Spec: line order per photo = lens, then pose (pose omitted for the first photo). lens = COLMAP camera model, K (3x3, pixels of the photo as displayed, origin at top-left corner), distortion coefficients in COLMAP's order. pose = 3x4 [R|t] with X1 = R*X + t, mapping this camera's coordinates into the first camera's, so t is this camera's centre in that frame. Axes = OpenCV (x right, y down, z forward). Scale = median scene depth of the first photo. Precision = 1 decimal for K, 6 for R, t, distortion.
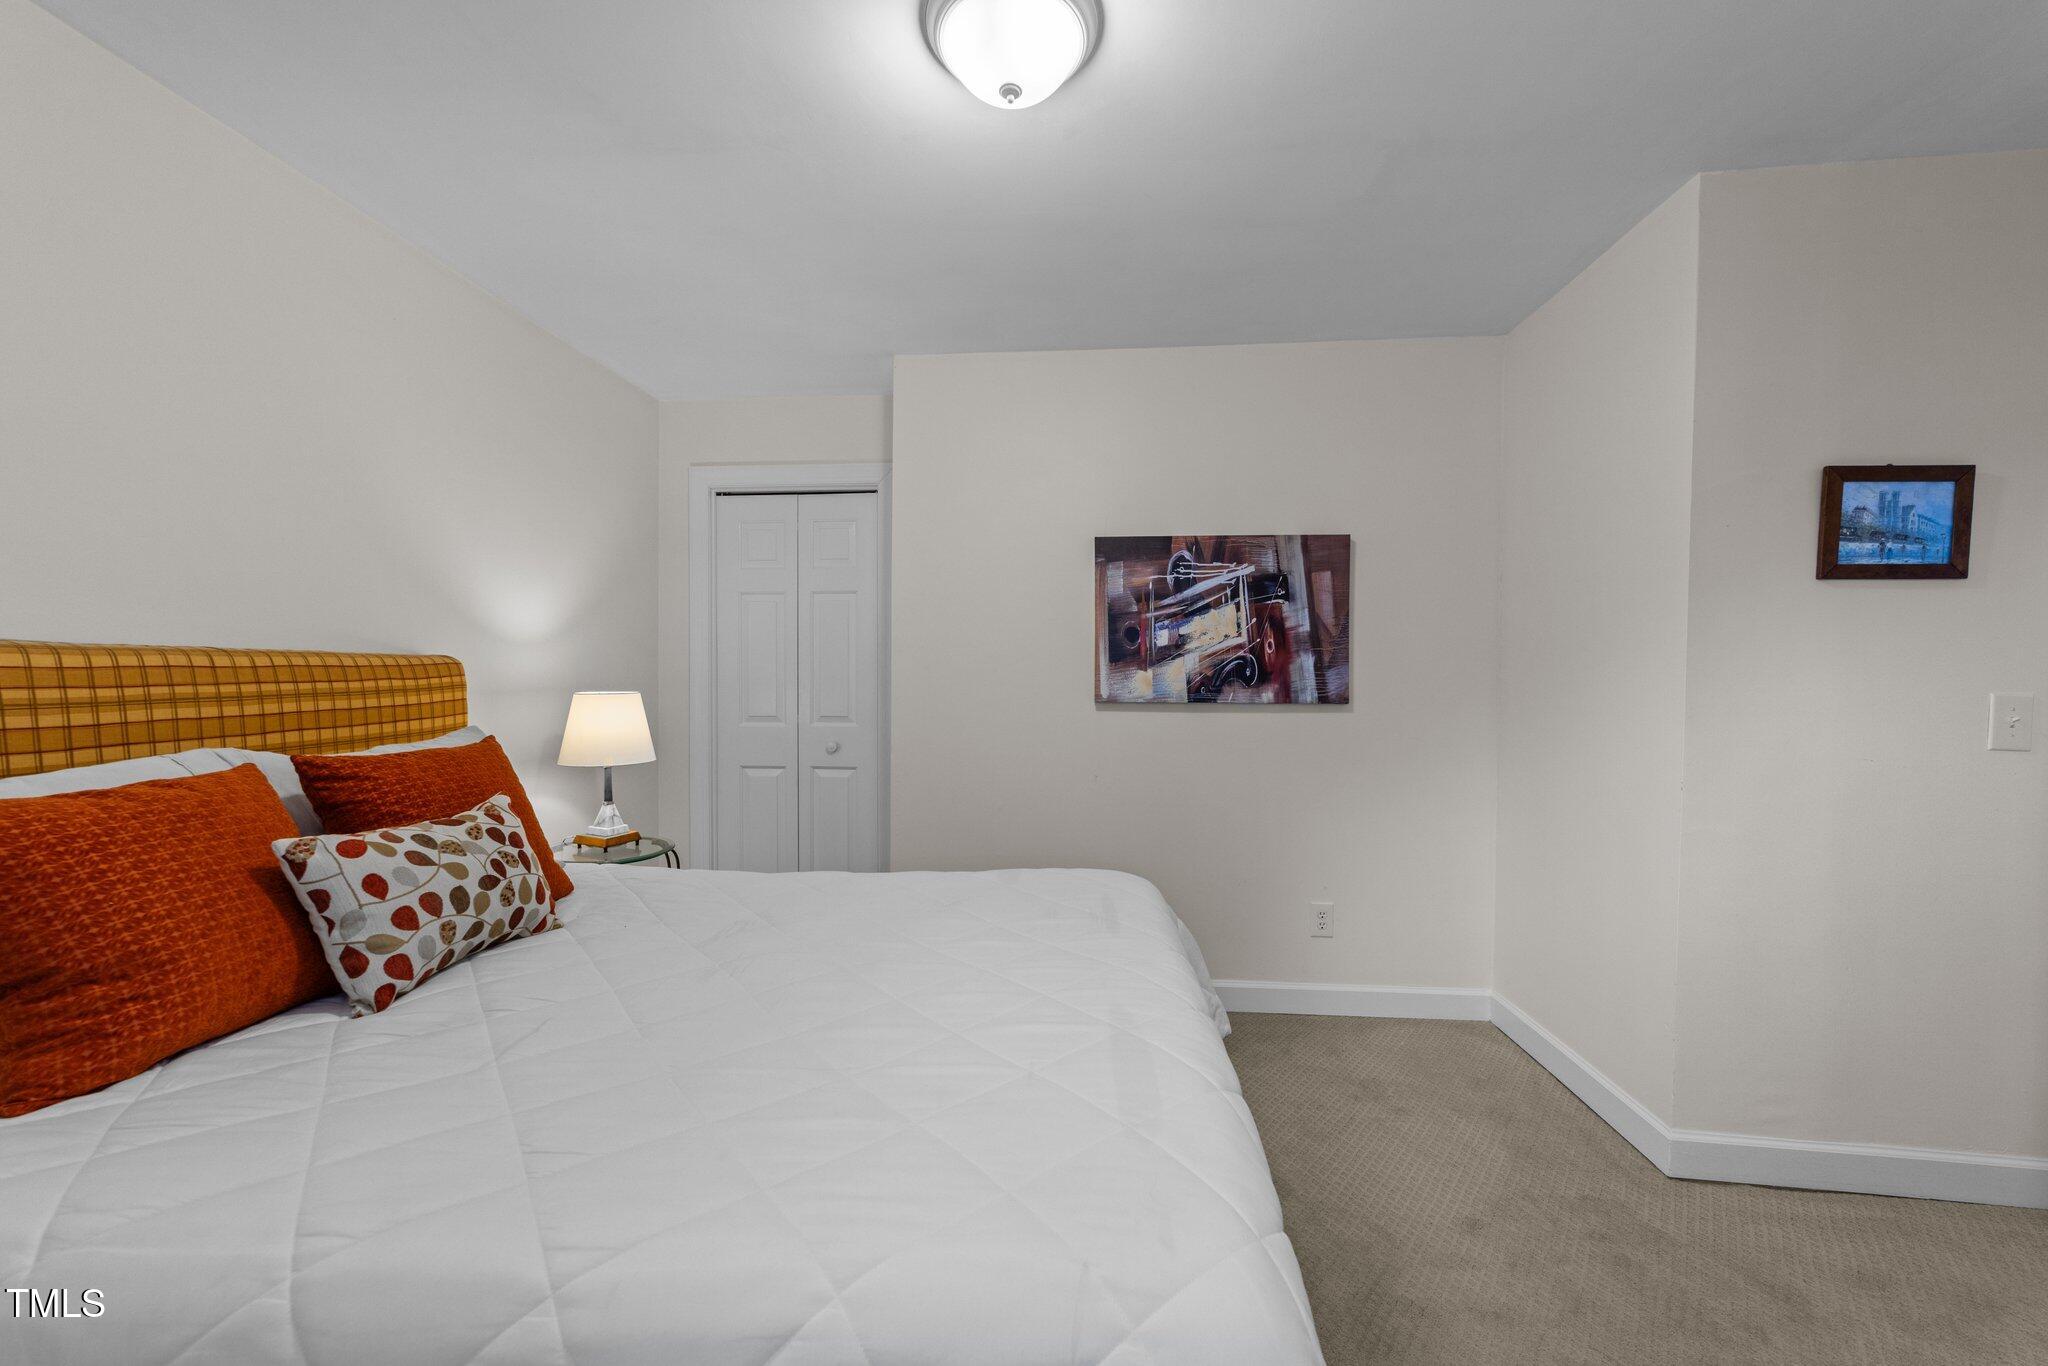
lens RADIAL K [[773.3, 0, 1024.6], [0, 773.3, 680.4], [0, 0, 1]] dist [-0.010437, 0.004065]
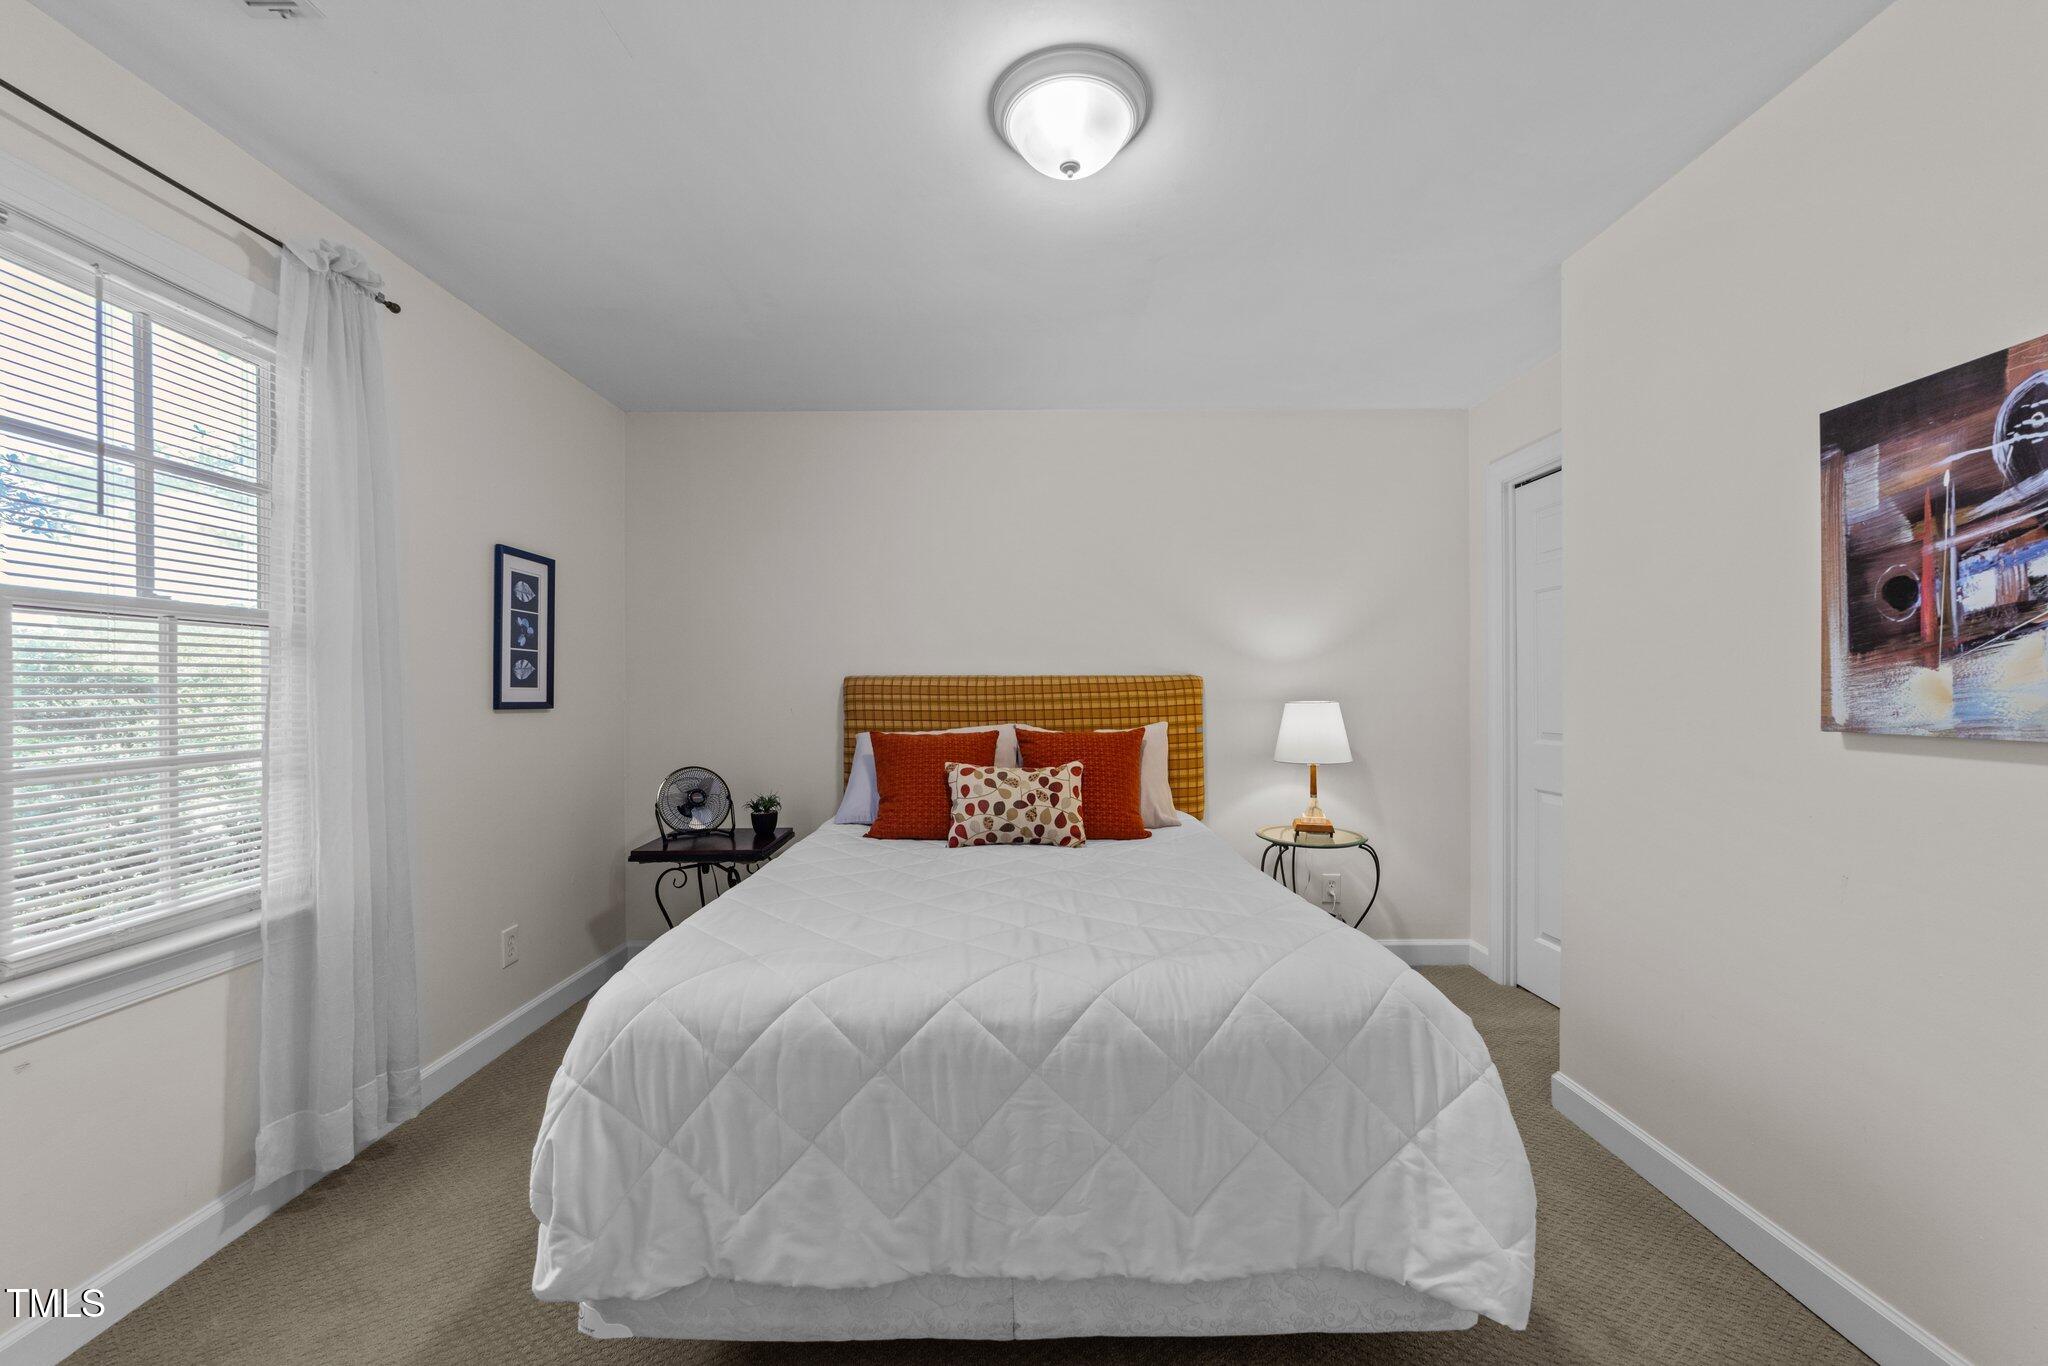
lens RADIAL K [[773.3, 0, 1029.5], [0, 773.3, 687.1], [0, 0, 1]] dist [-0.010437, 0.004065]
pose [[0.106179, -0.007479, -0.994319, 0.552613], [0.001487, 0.999972, -0.007363, 0.001559], [0.994346, -0.000697, 0.106187, 0.420403]]
